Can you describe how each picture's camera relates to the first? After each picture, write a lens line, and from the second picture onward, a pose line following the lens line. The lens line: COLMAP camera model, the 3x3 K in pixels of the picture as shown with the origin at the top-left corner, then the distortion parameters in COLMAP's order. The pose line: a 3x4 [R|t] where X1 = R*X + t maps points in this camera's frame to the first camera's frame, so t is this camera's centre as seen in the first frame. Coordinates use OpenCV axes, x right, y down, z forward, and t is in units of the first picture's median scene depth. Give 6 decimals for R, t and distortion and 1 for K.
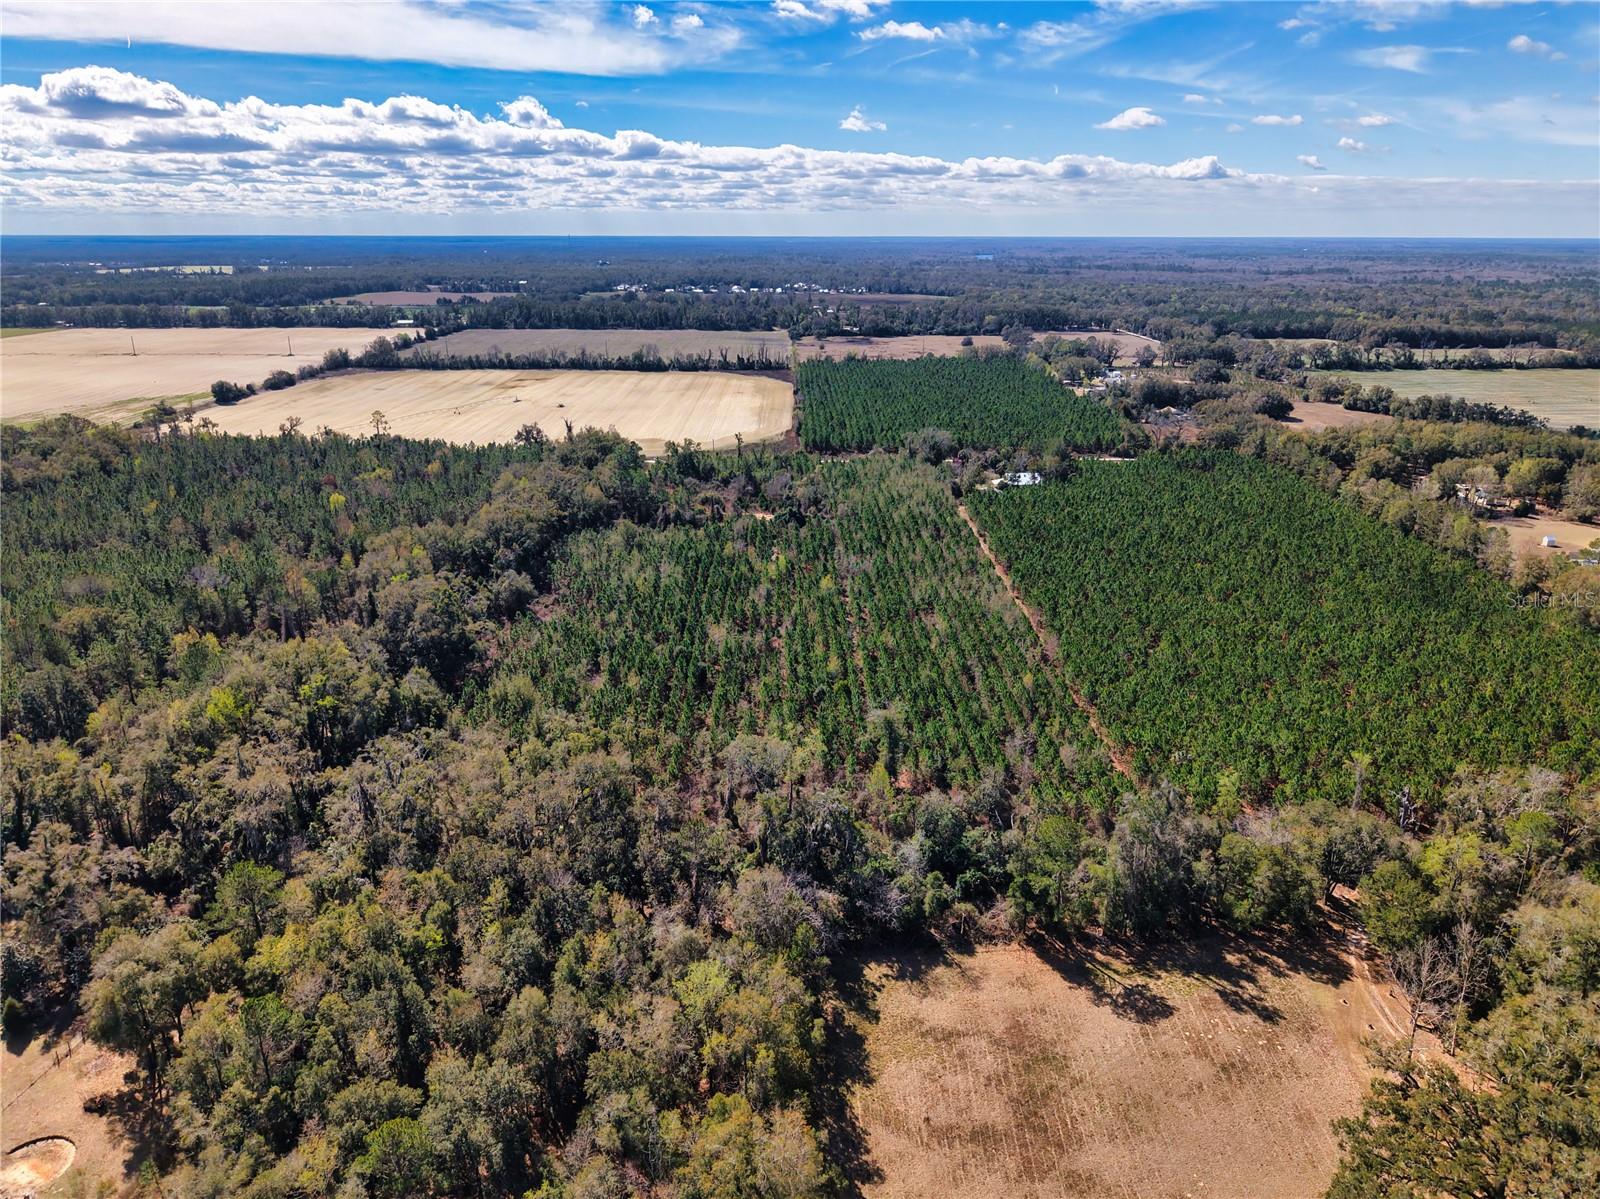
lens RADIAL K [[1109.2, 0, 797.2], [0, 1109.2, 599.9], [0, 0, 1]] dist [0.027164, -0.022715]
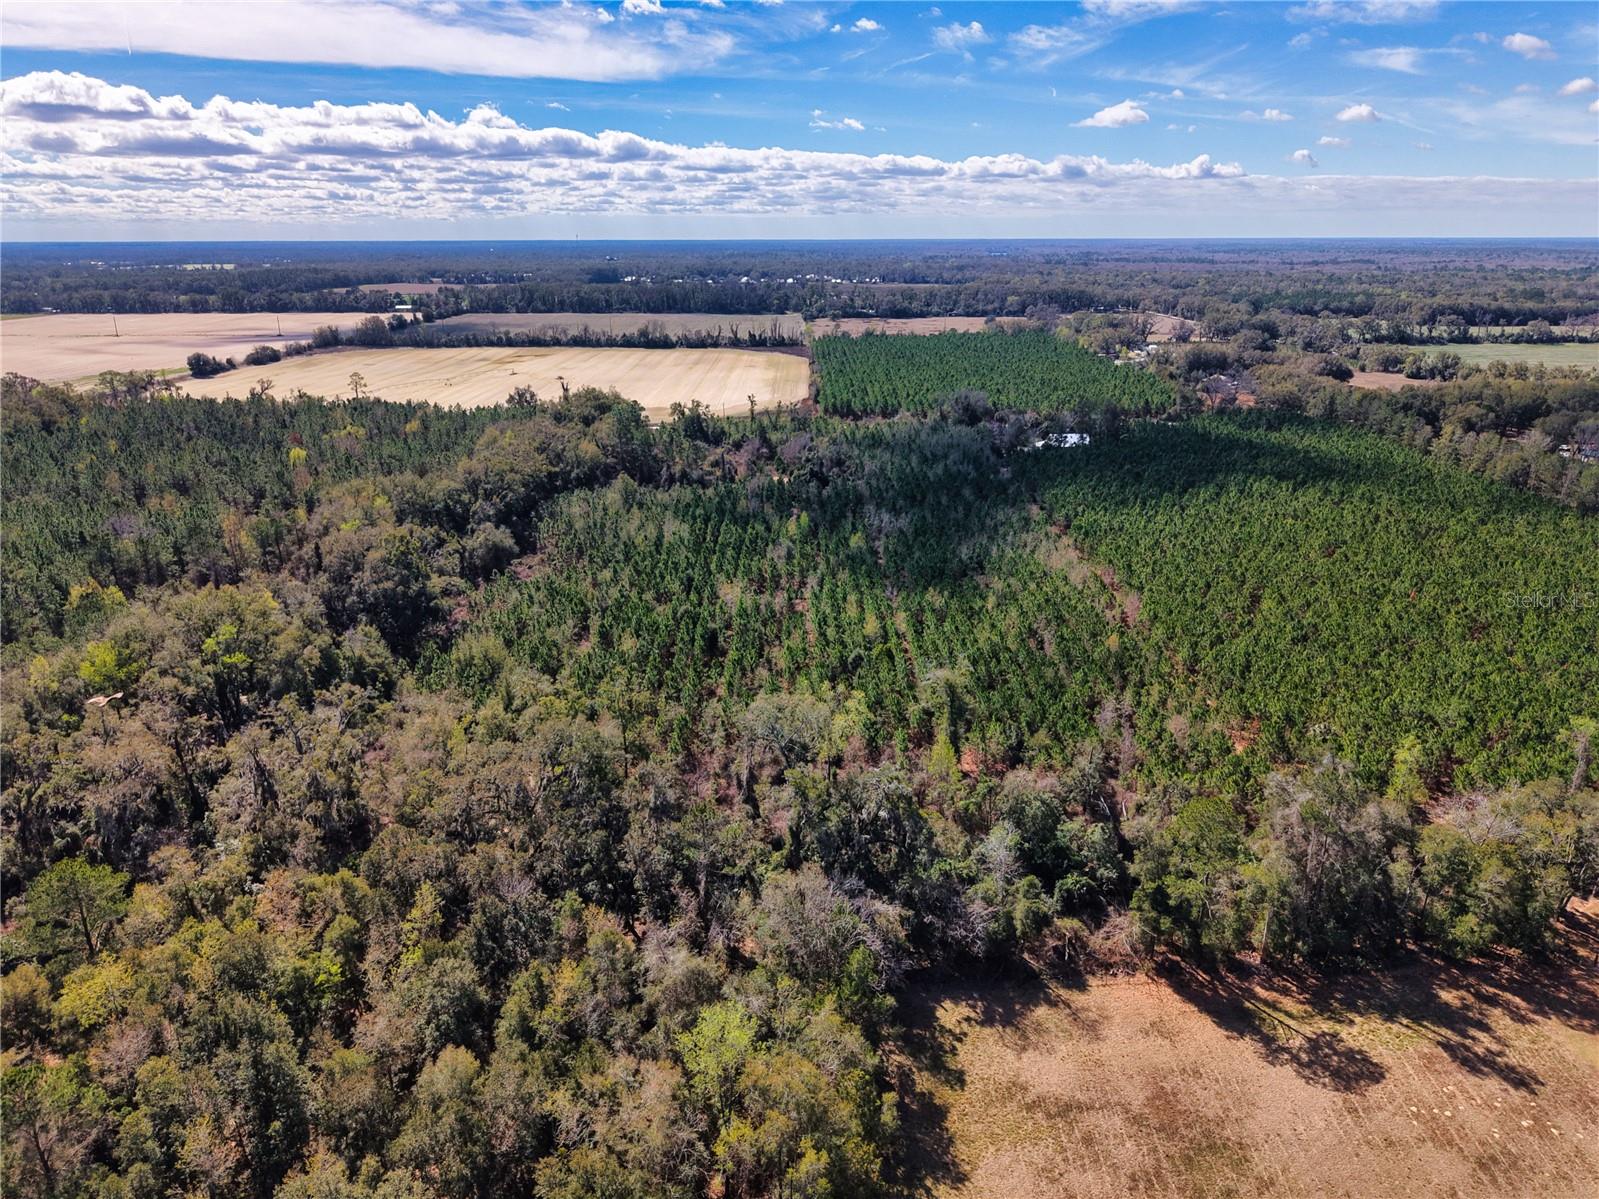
lens RADIAL K [[1108.5, 0, 800.9], [0, 1108.5, 601.3], [0, 0, 1]] dist [0.027164, -0.022715]
pose [[0.999991, 0.000049, -0.004173, -0.018857], [-0.000072, 0.999985, -0.005468, 0.051166], [0.004172, 0.005468, 0.999976, 0.200539]]
